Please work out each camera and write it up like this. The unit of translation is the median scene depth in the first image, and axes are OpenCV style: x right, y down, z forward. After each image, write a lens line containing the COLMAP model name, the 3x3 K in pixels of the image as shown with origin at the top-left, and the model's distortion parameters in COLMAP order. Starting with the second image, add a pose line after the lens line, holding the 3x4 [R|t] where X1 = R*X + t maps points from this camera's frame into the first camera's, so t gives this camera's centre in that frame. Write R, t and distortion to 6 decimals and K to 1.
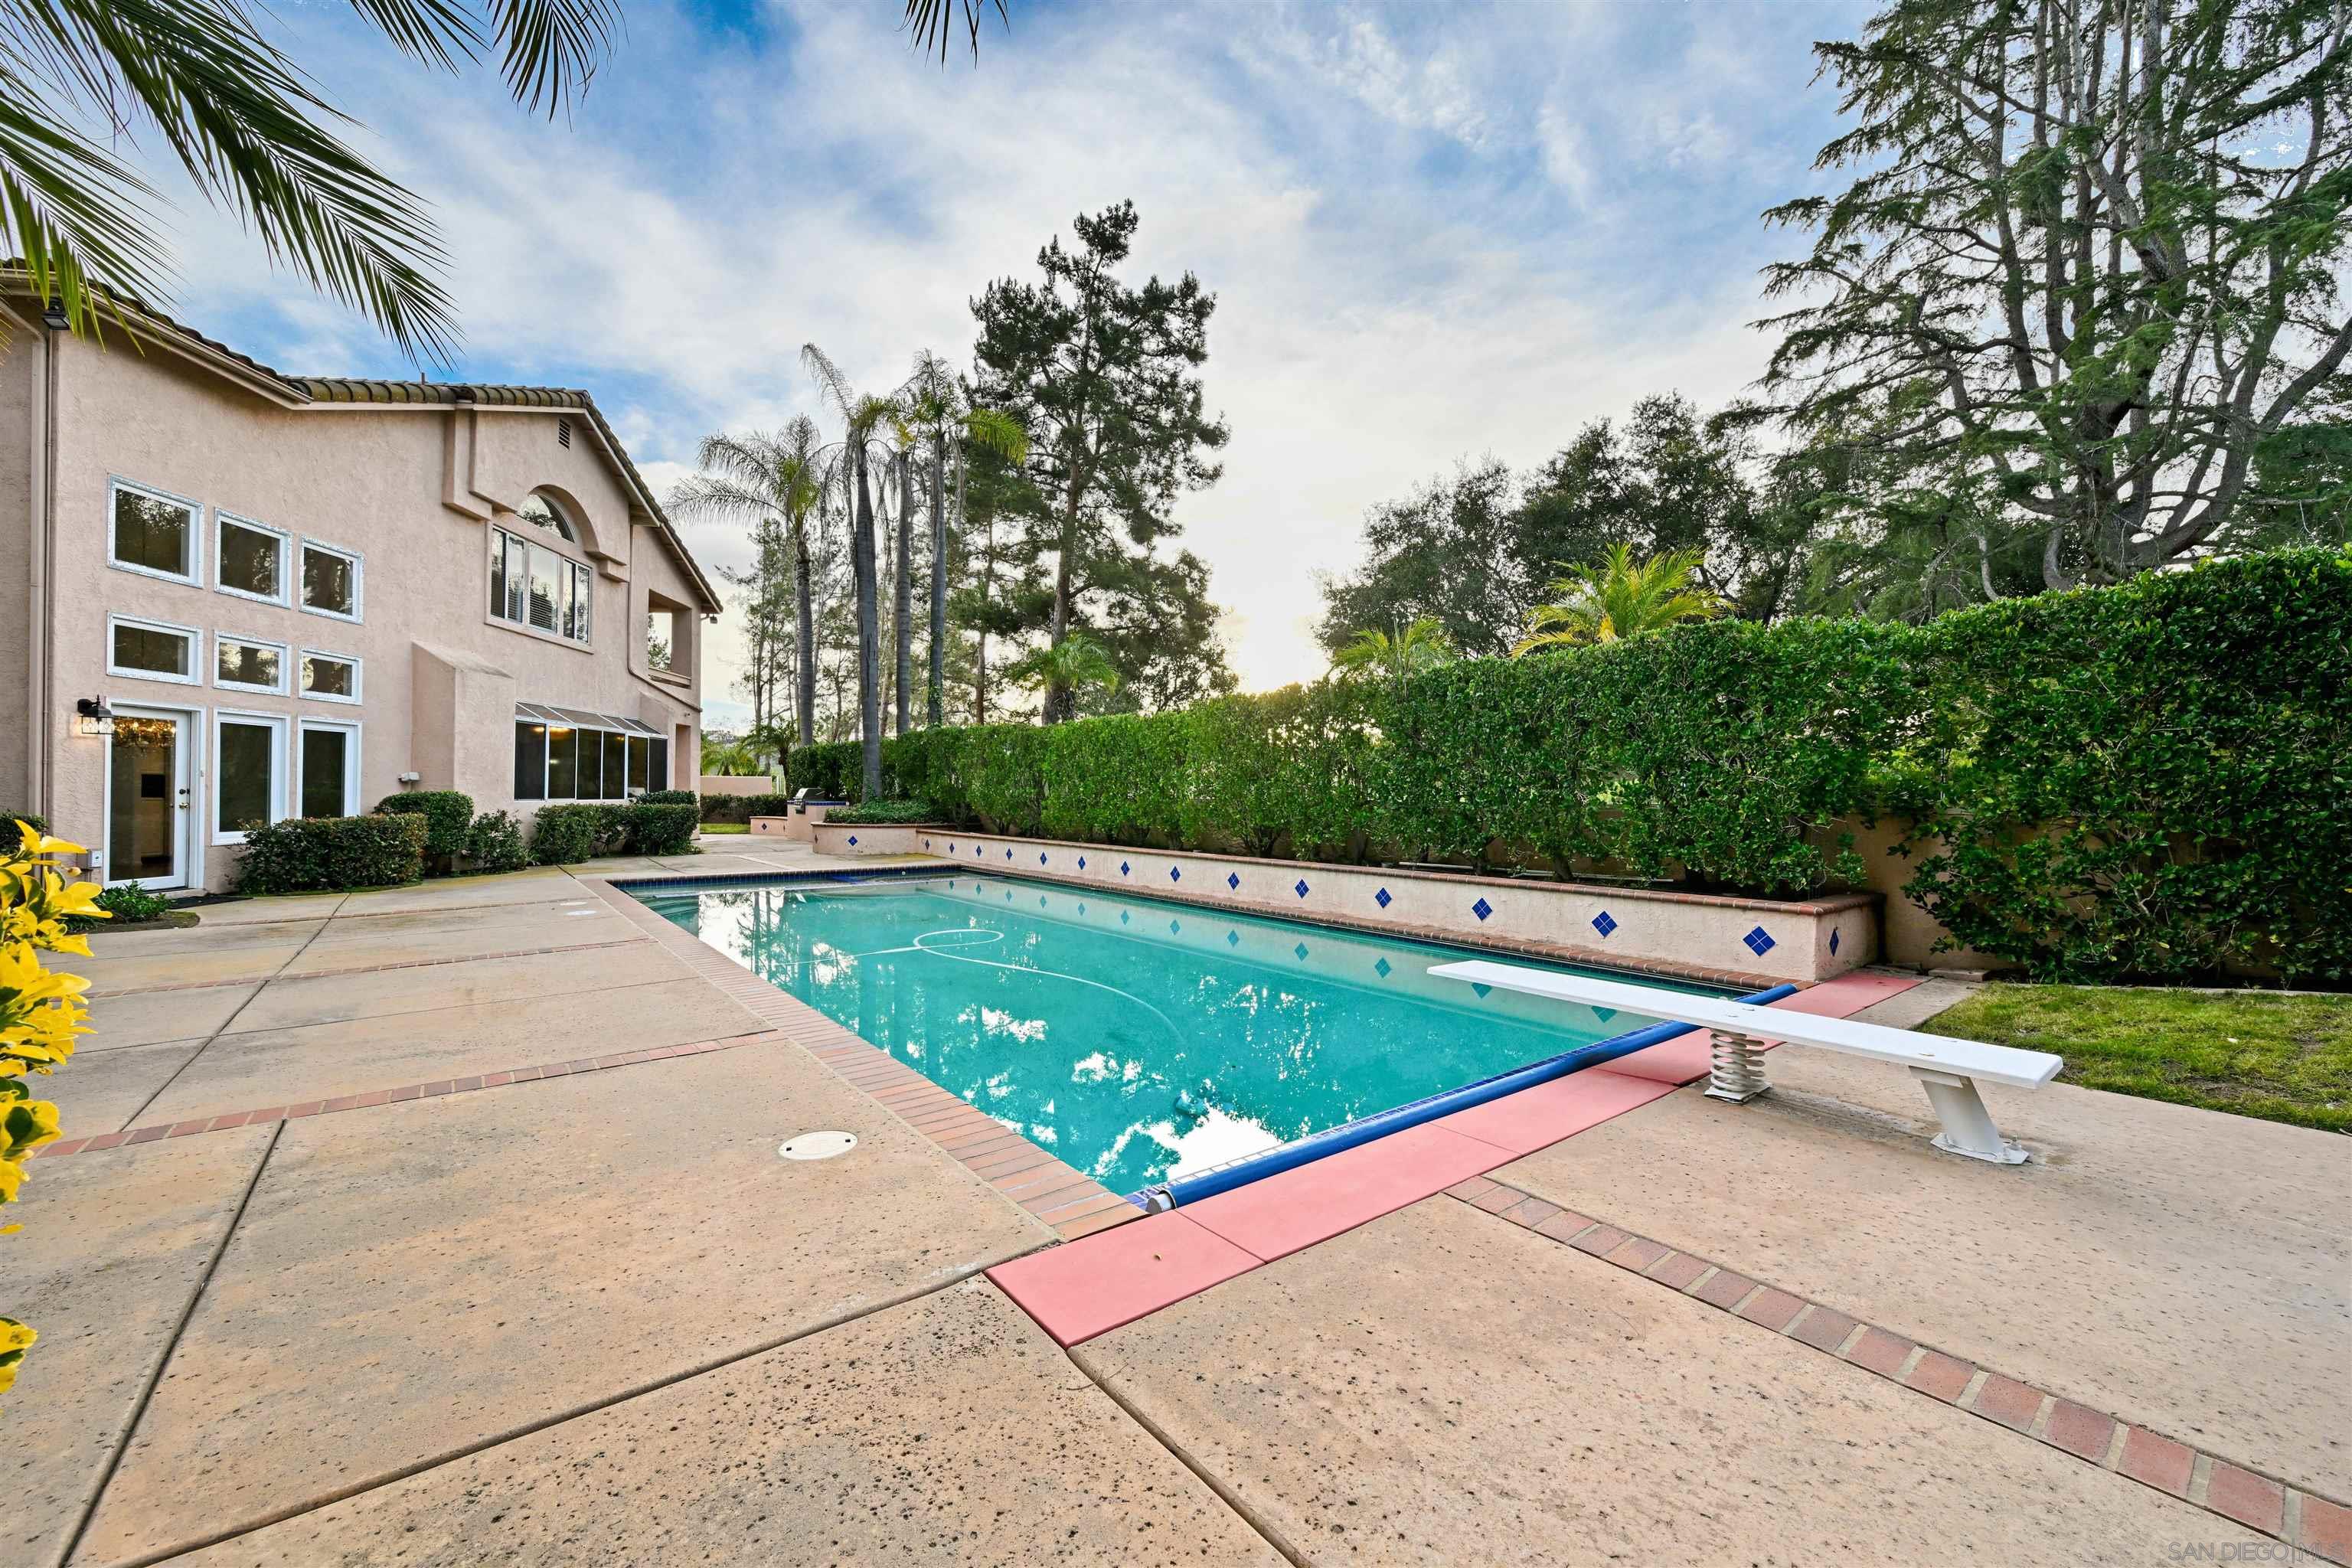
lens RADIAL K [[919.3, 0, 1184.6], [0, 919.3, 793.7], [0, 0, 1]] dist [-0.002739, 0.000222]
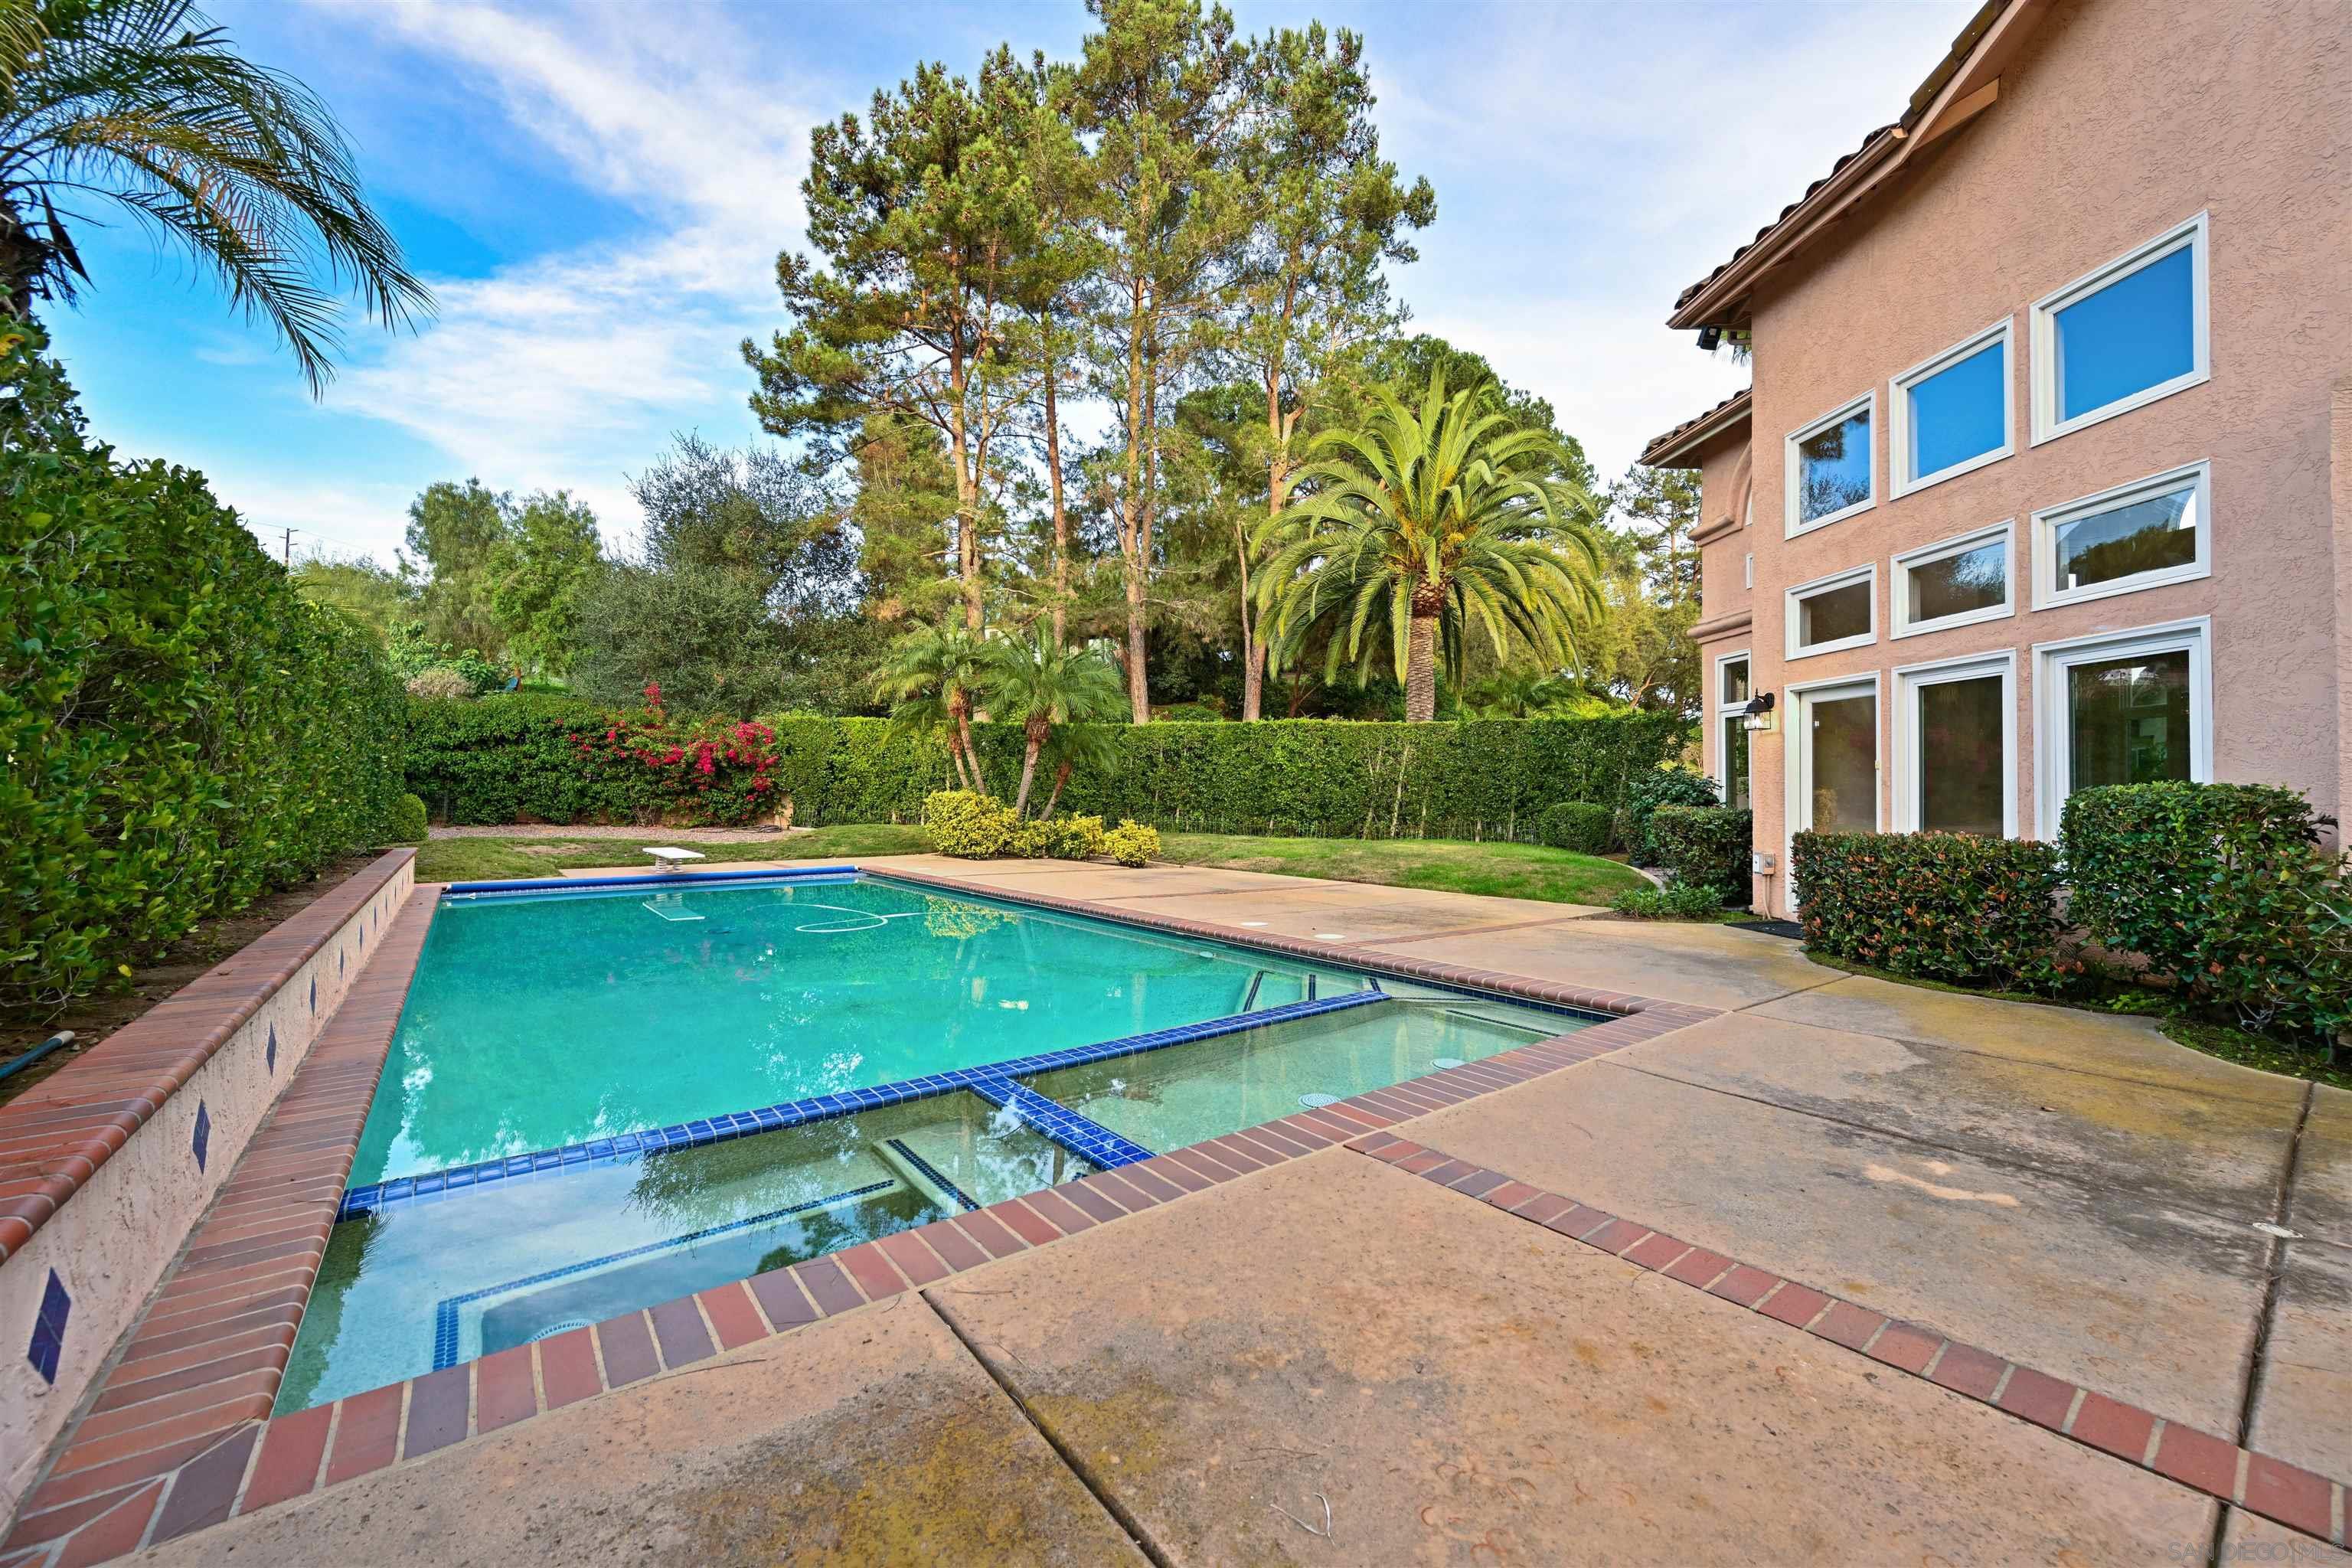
lens RADIAL K [[919.3, 0, 1196.0], [0, 919.3, 793.6], [0, 0, 1]] dist [-0.002739, 0.000222]
pose [[-0.999989, 0.003956, -0.002564, -0.473289], [0.003951, 0.999990, 0.002092, -0.005120], [0.002572, 0.002082, -0.999995, 1.450671]]
